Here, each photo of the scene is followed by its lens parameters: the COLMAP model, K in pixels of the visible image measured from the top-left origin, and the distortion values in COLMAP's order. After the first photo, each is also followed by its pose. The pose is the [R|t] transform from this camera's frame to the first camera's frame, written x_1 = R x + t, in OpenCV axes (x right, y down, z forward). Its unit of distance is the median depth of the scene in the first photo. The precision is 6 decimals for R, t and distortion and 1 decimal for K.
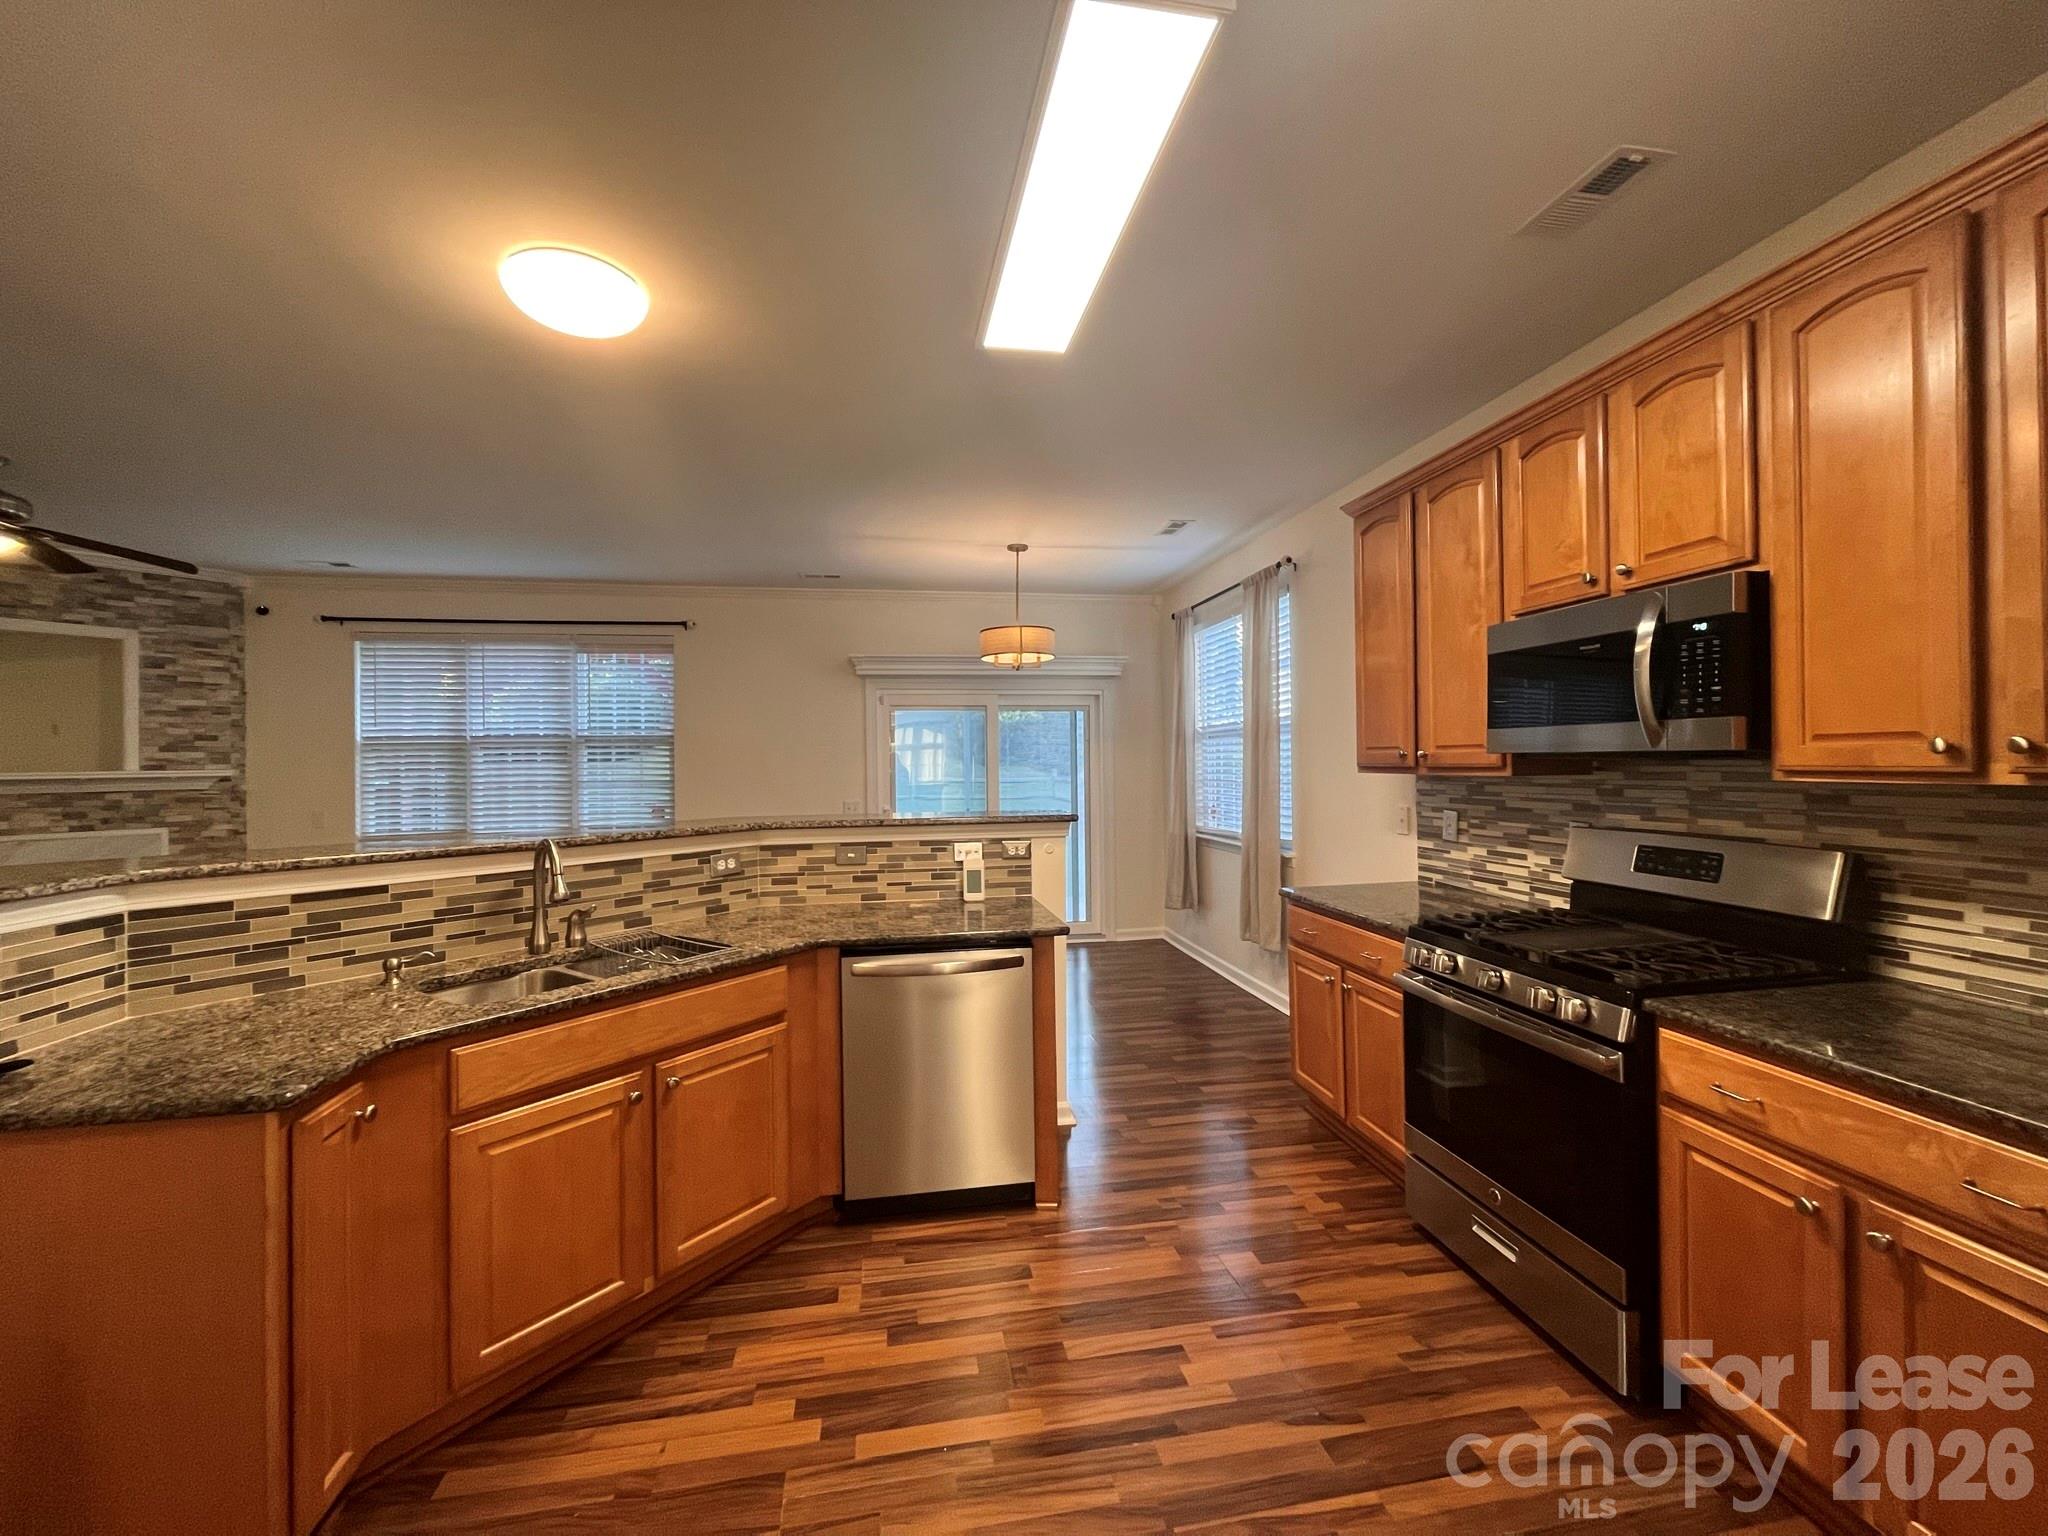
lens RADIAL K [[826.9, 0, 1015.2], [0, 826.9, 762.3], [0, 0, 1]] dist [-0.003260, 0.000260]
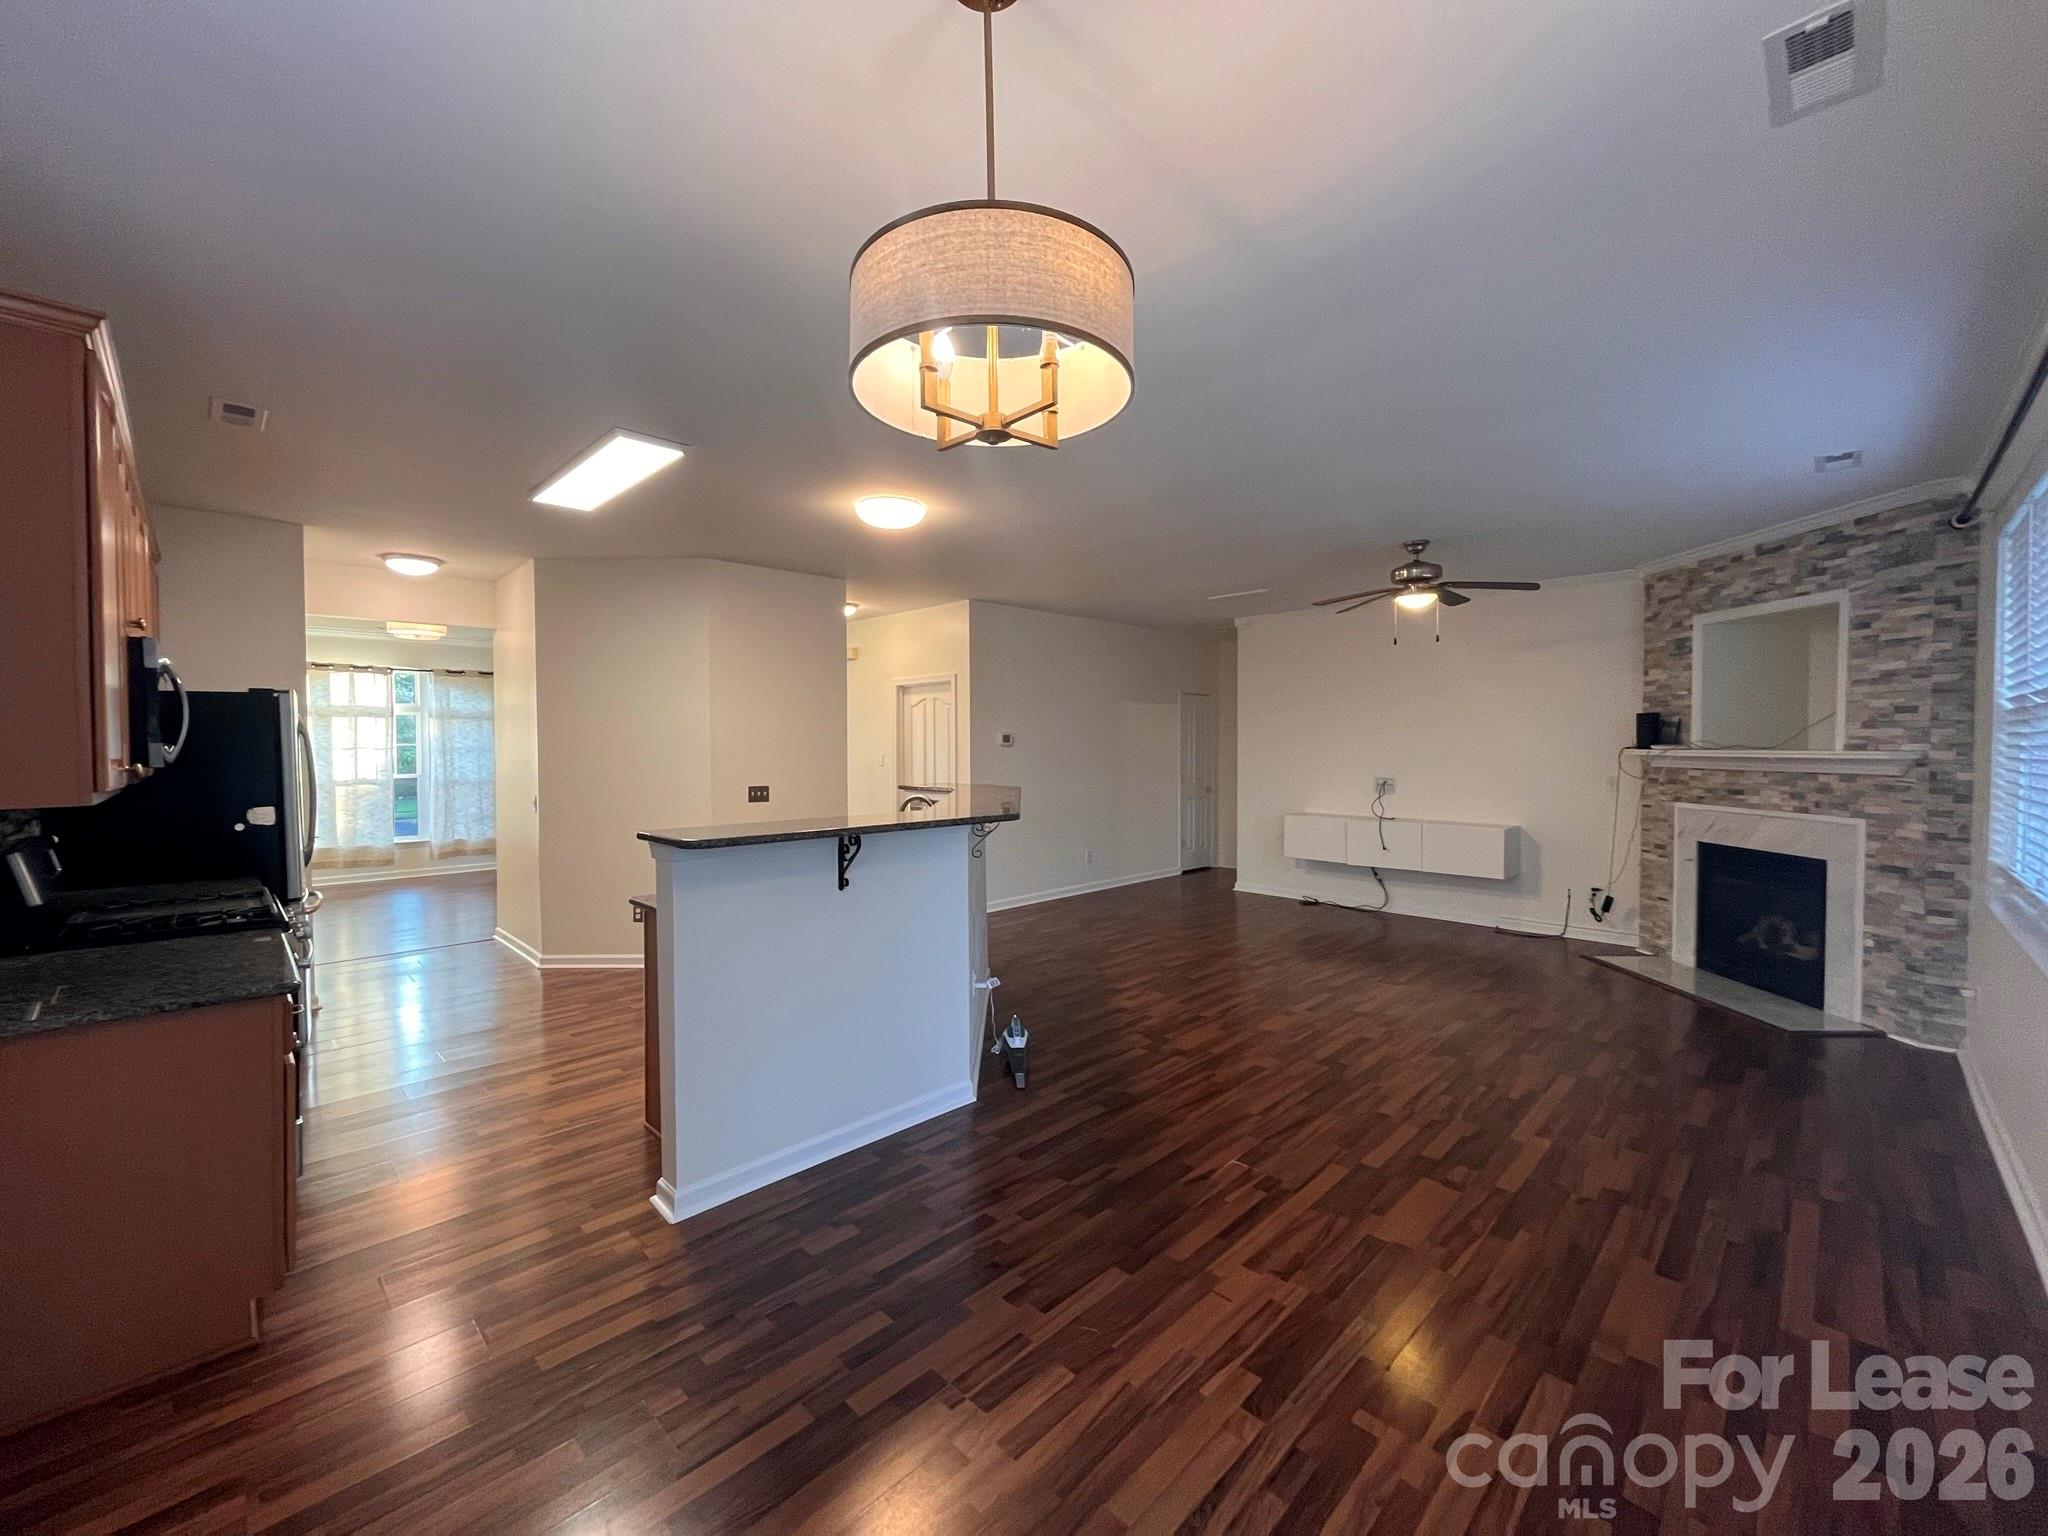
lens RADIAL K [[826.9, 0, 1011.9], [0, 826.9, 768.7], [0, 0, 1]] dist [-0.003260, 0.000260]
pose [[-0.816837, 0.032334, -0.575961, 0.247878], [0.014844, 0.999275, 0.035048, -0.022296], [0.576677, 0.020079, -0.816725, 1.890375]]
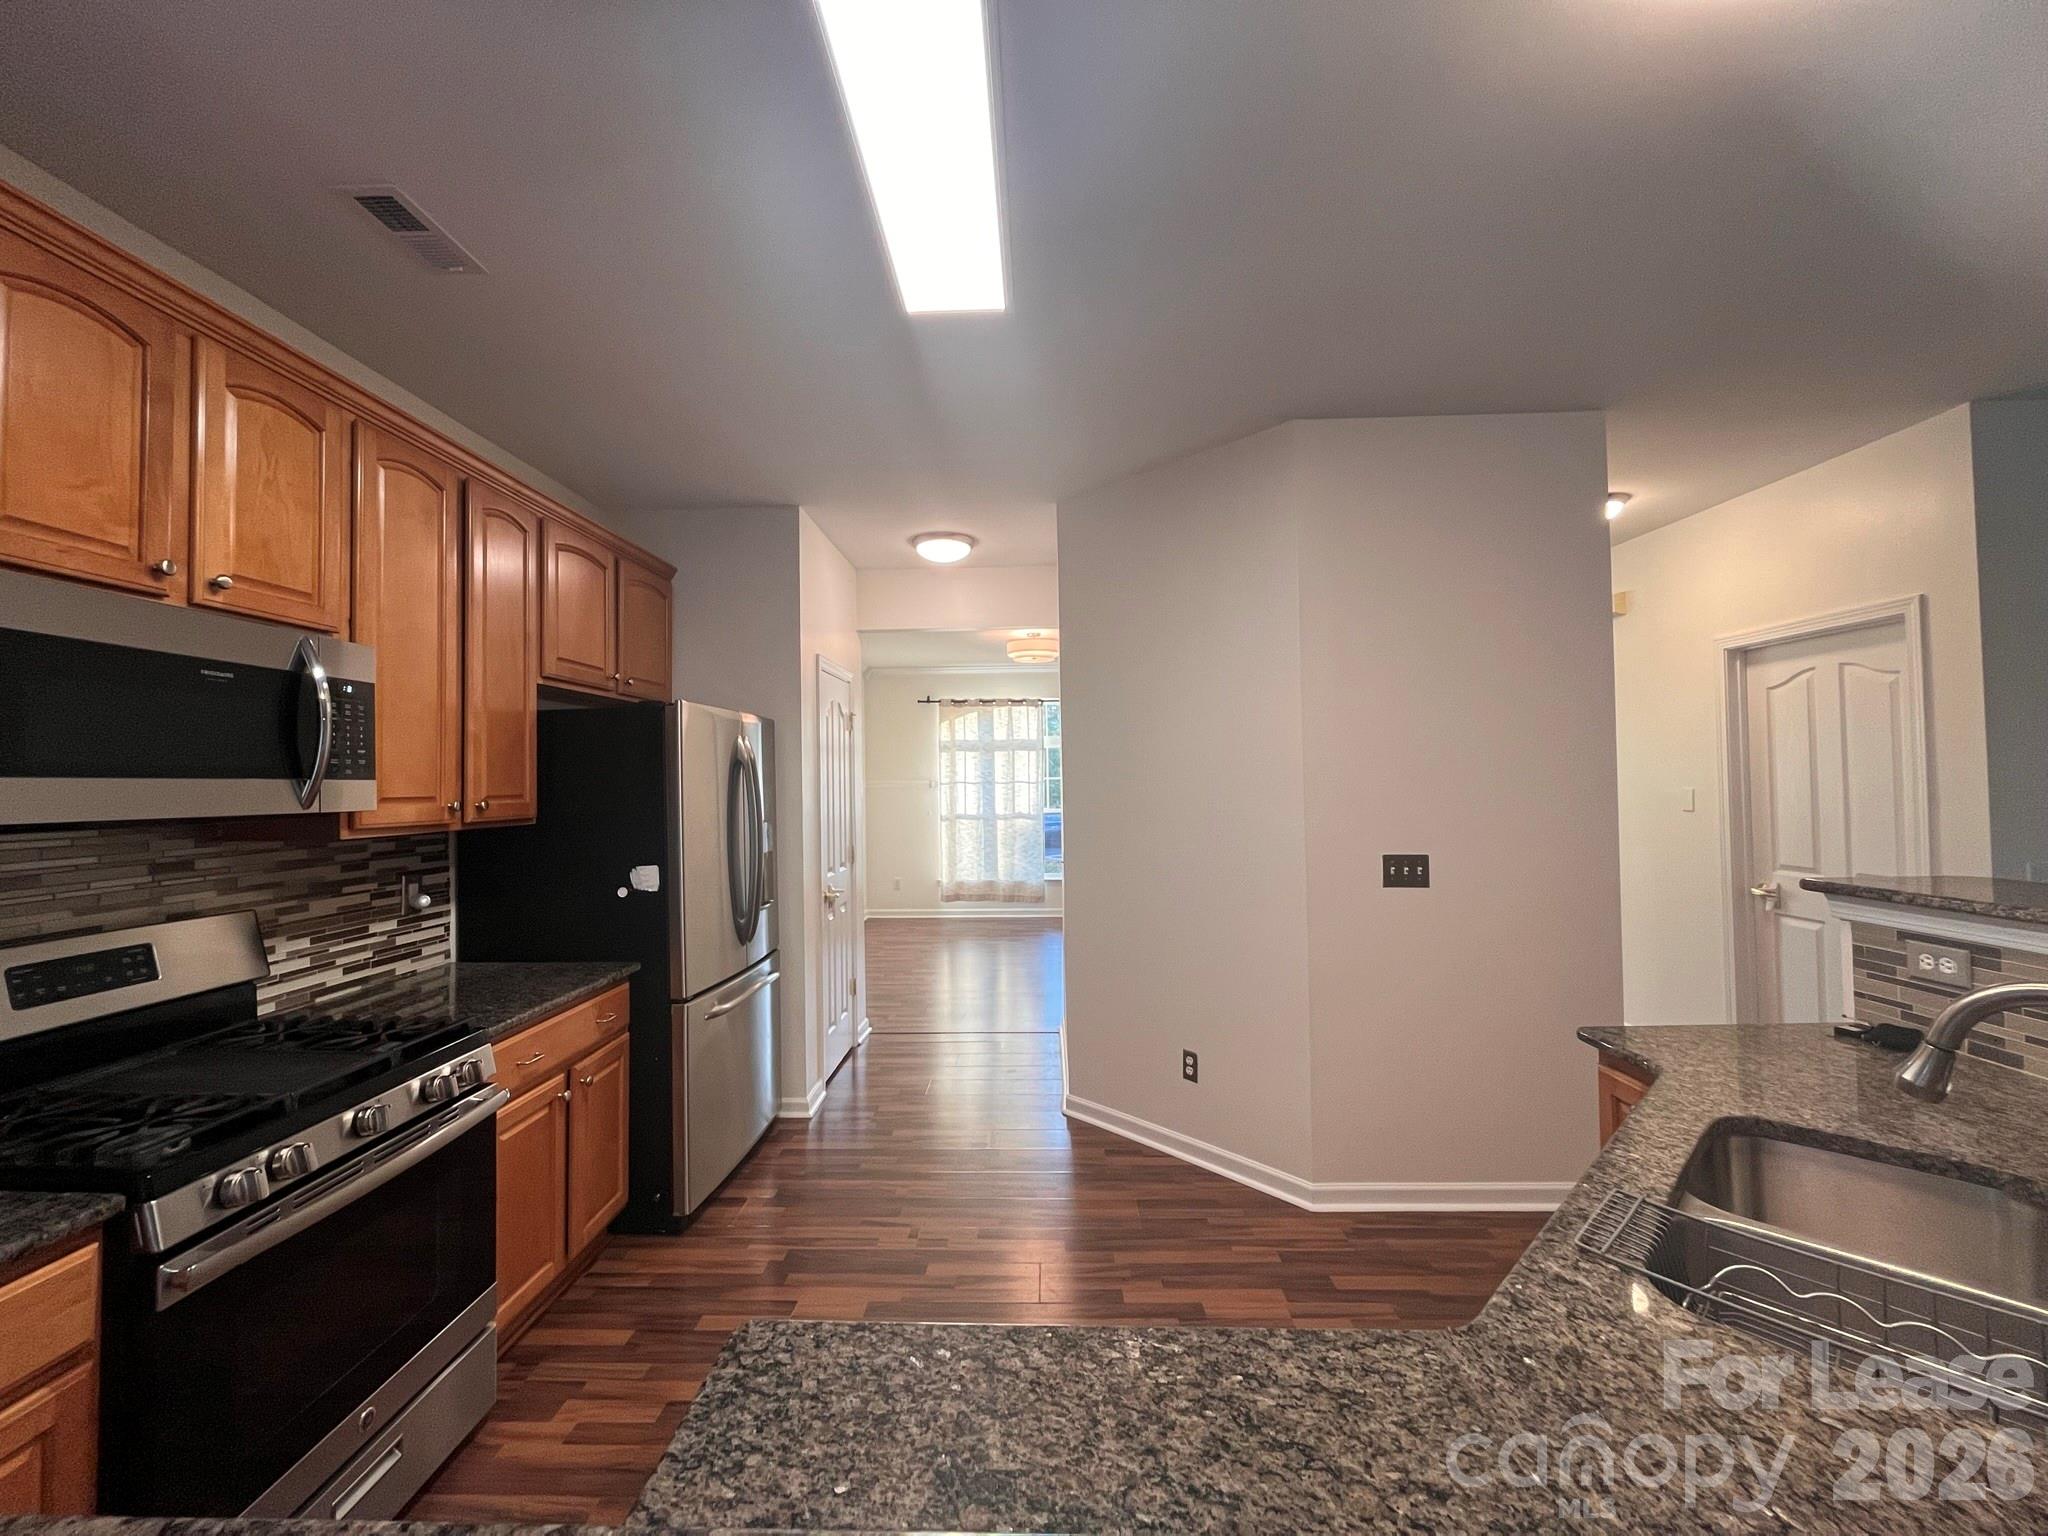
lens RADIAL K [[826.9, 0, 1018.5], [0, 826.9, 765.5], [0, 0, 1]] dist [-0.003260, 0.000260]
pose [[-0.980967, 0.030471, 0.191769, -0.095042], [0.026397, 0.999369, -0.023764, -0.014706], [-0.192372, -0.018250, -0.981152, 1.069678]]
